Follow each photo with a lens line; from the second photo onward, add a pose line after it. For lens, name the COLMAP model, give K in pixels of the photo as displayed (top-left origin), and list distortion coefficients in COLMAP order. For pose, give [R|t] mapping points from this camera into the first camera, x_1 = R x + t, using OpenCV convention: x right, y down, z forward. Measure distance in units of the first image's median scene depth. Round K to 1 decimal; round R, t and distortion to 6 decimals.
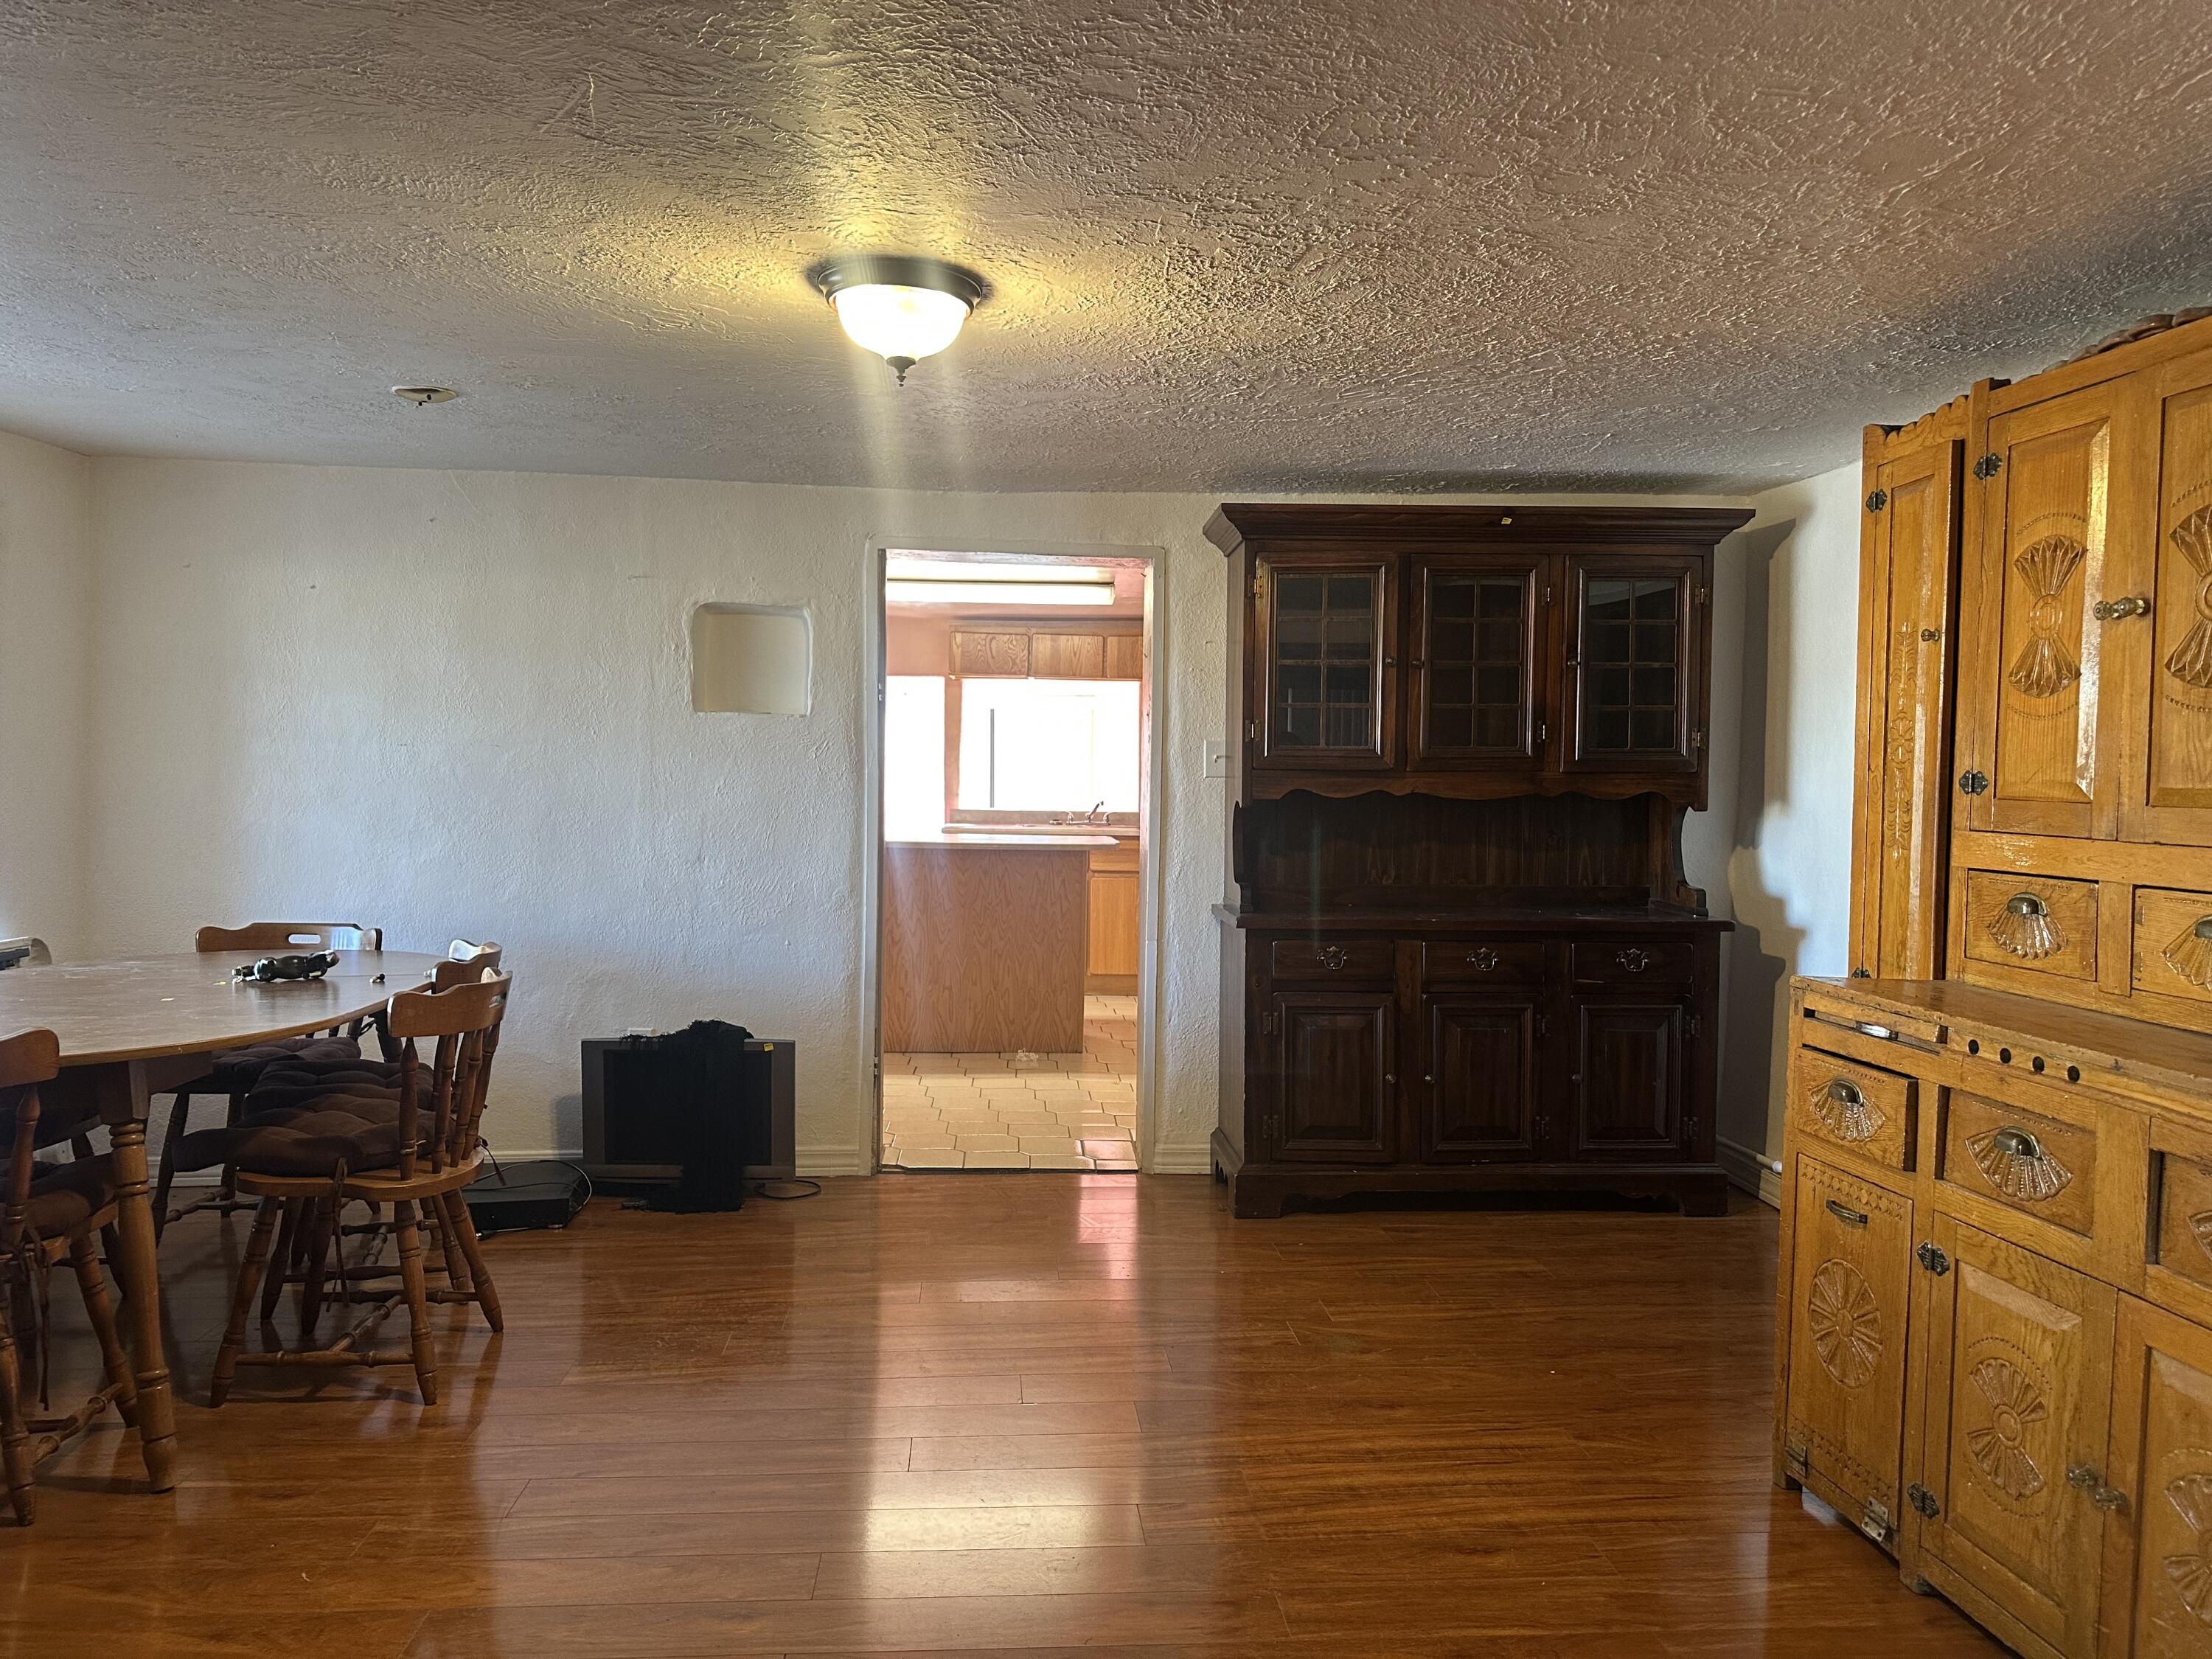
lens RADIAL K [[1538.9, 0, 1097.9], [0, 1538.9, 833.7], [0, 0, 1]] dist [0.083519, -0.128518]
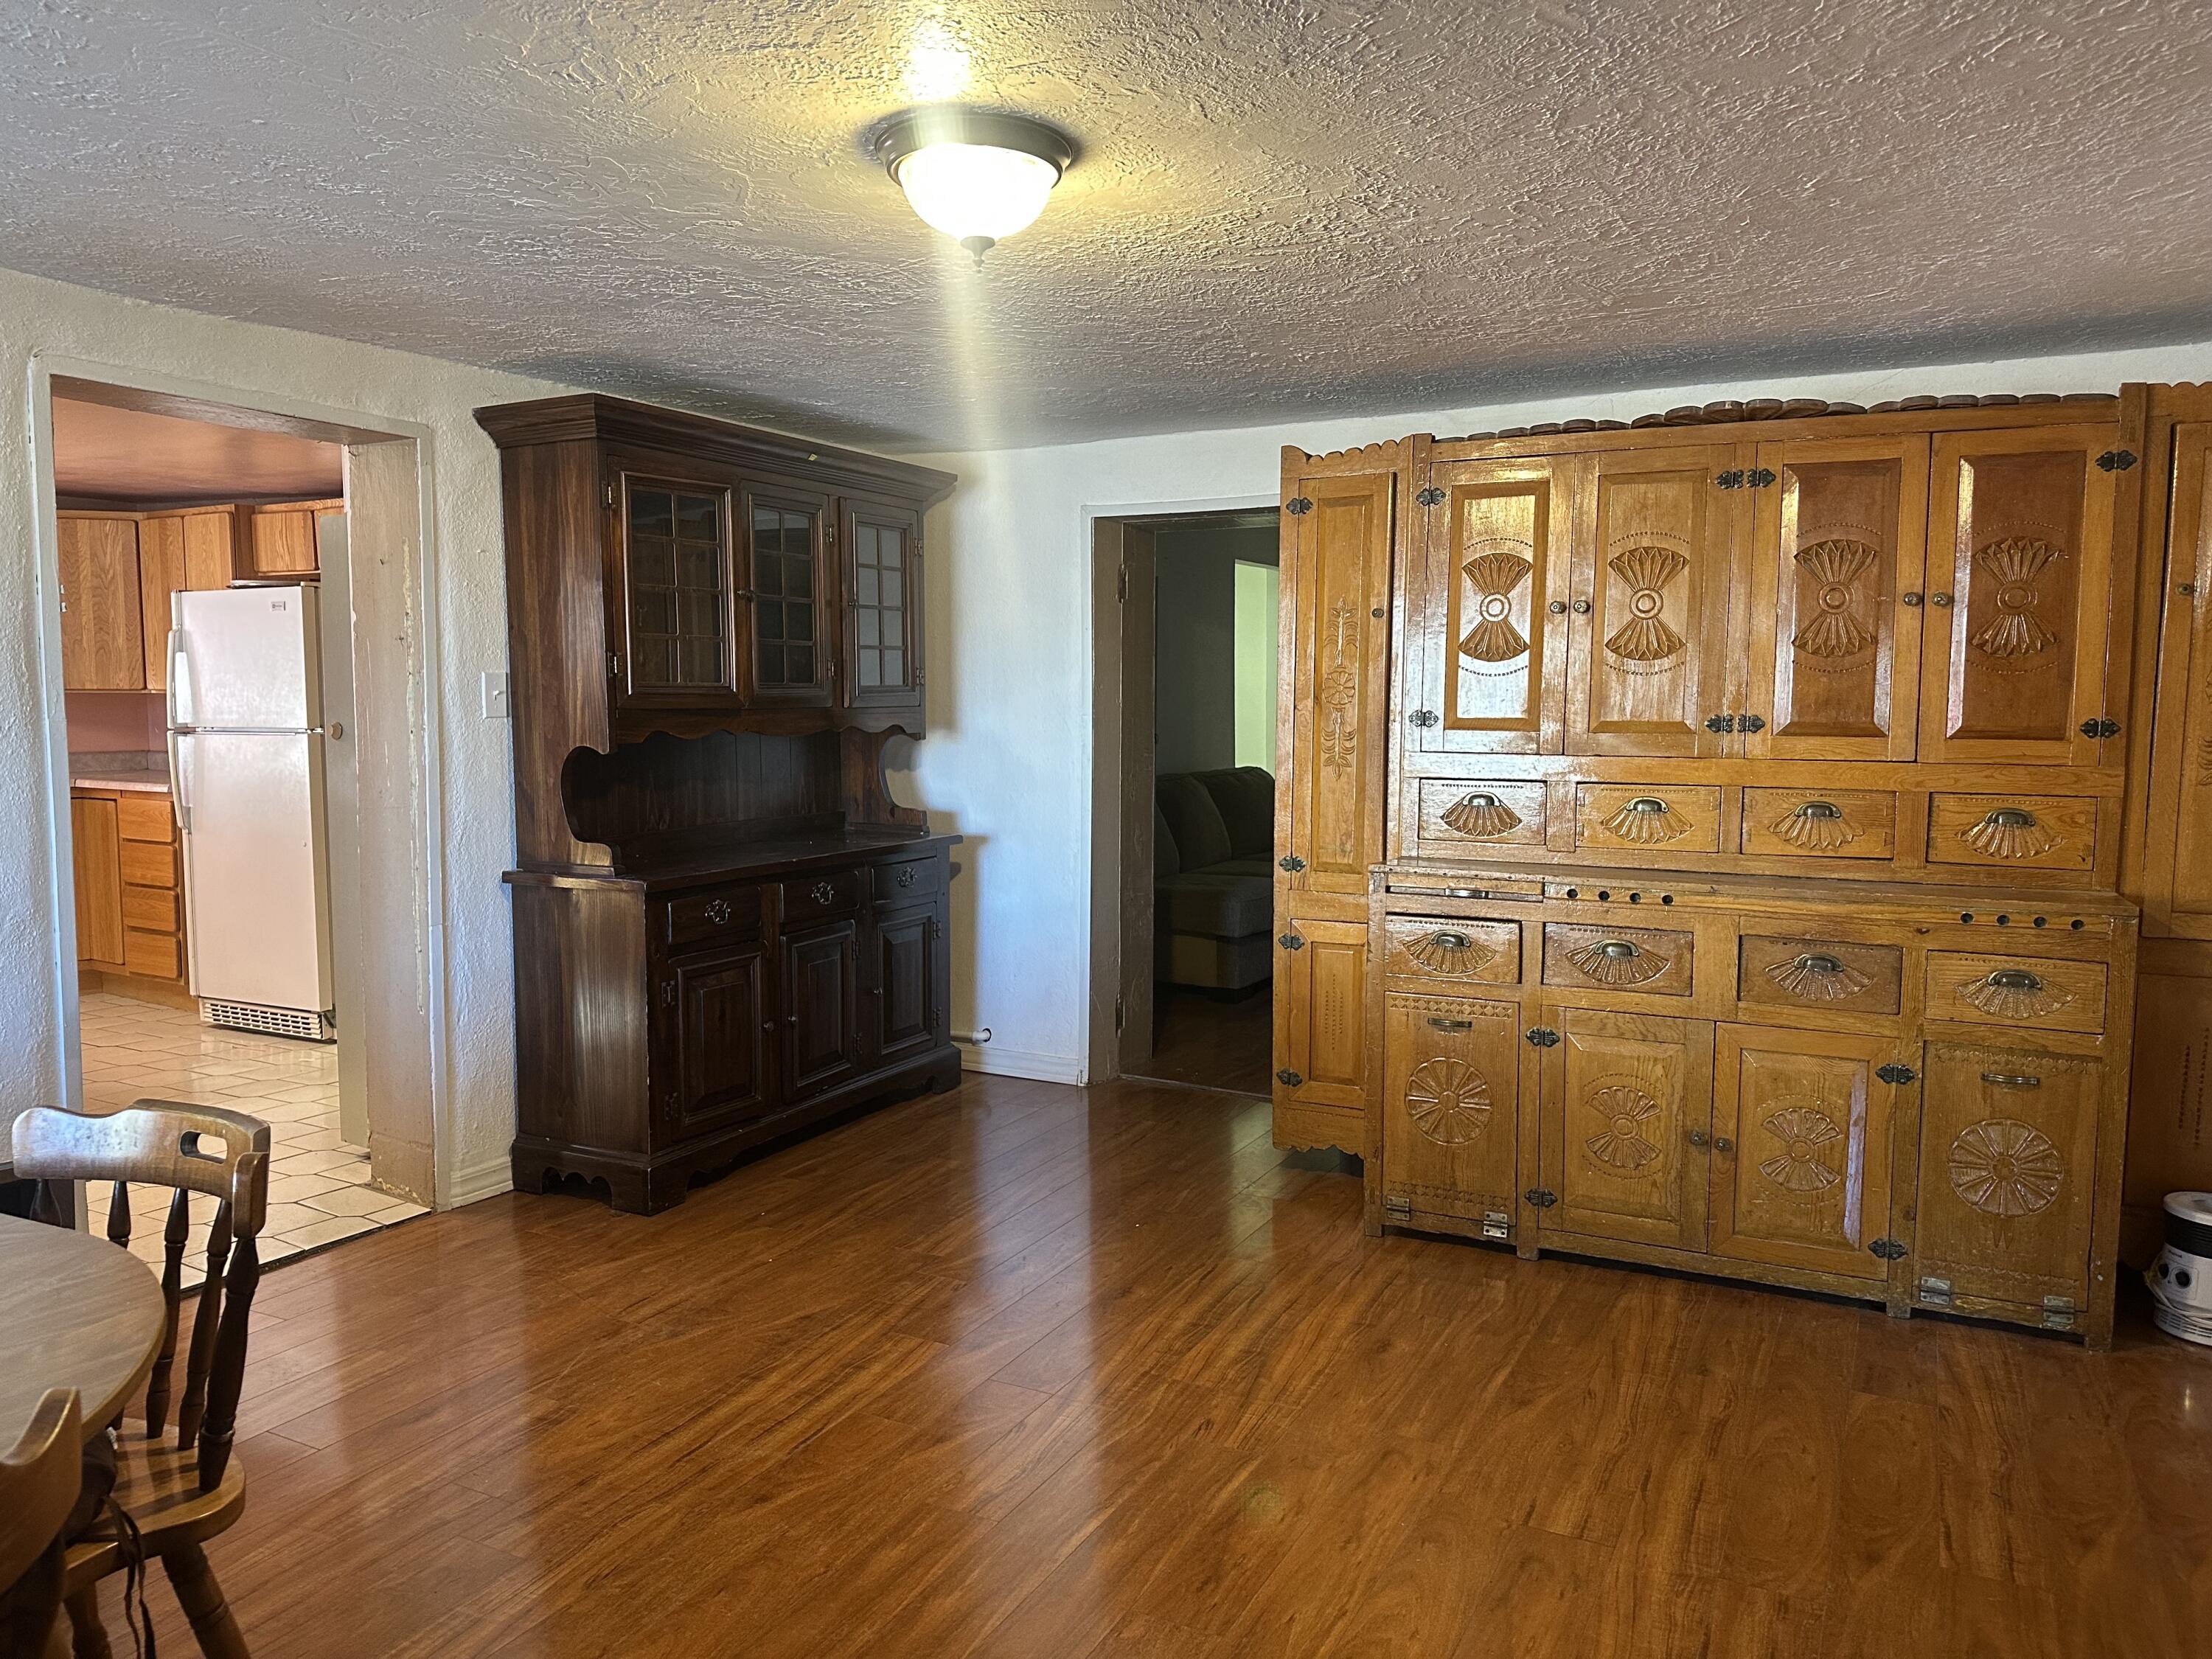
lens RADIAL K [[1538.9, 0, 1097.9], [0, 1538.9, 833.7], [0, 0, 1]] dist [0.083519, -0.128518]
pose [[0.522563, -0.087752, 0.848073, -0.831655], [0.036698, 0.996083, 0.080454, -0.053240], [-0.851810, -0.010920, 0.523737, 0.512017]]
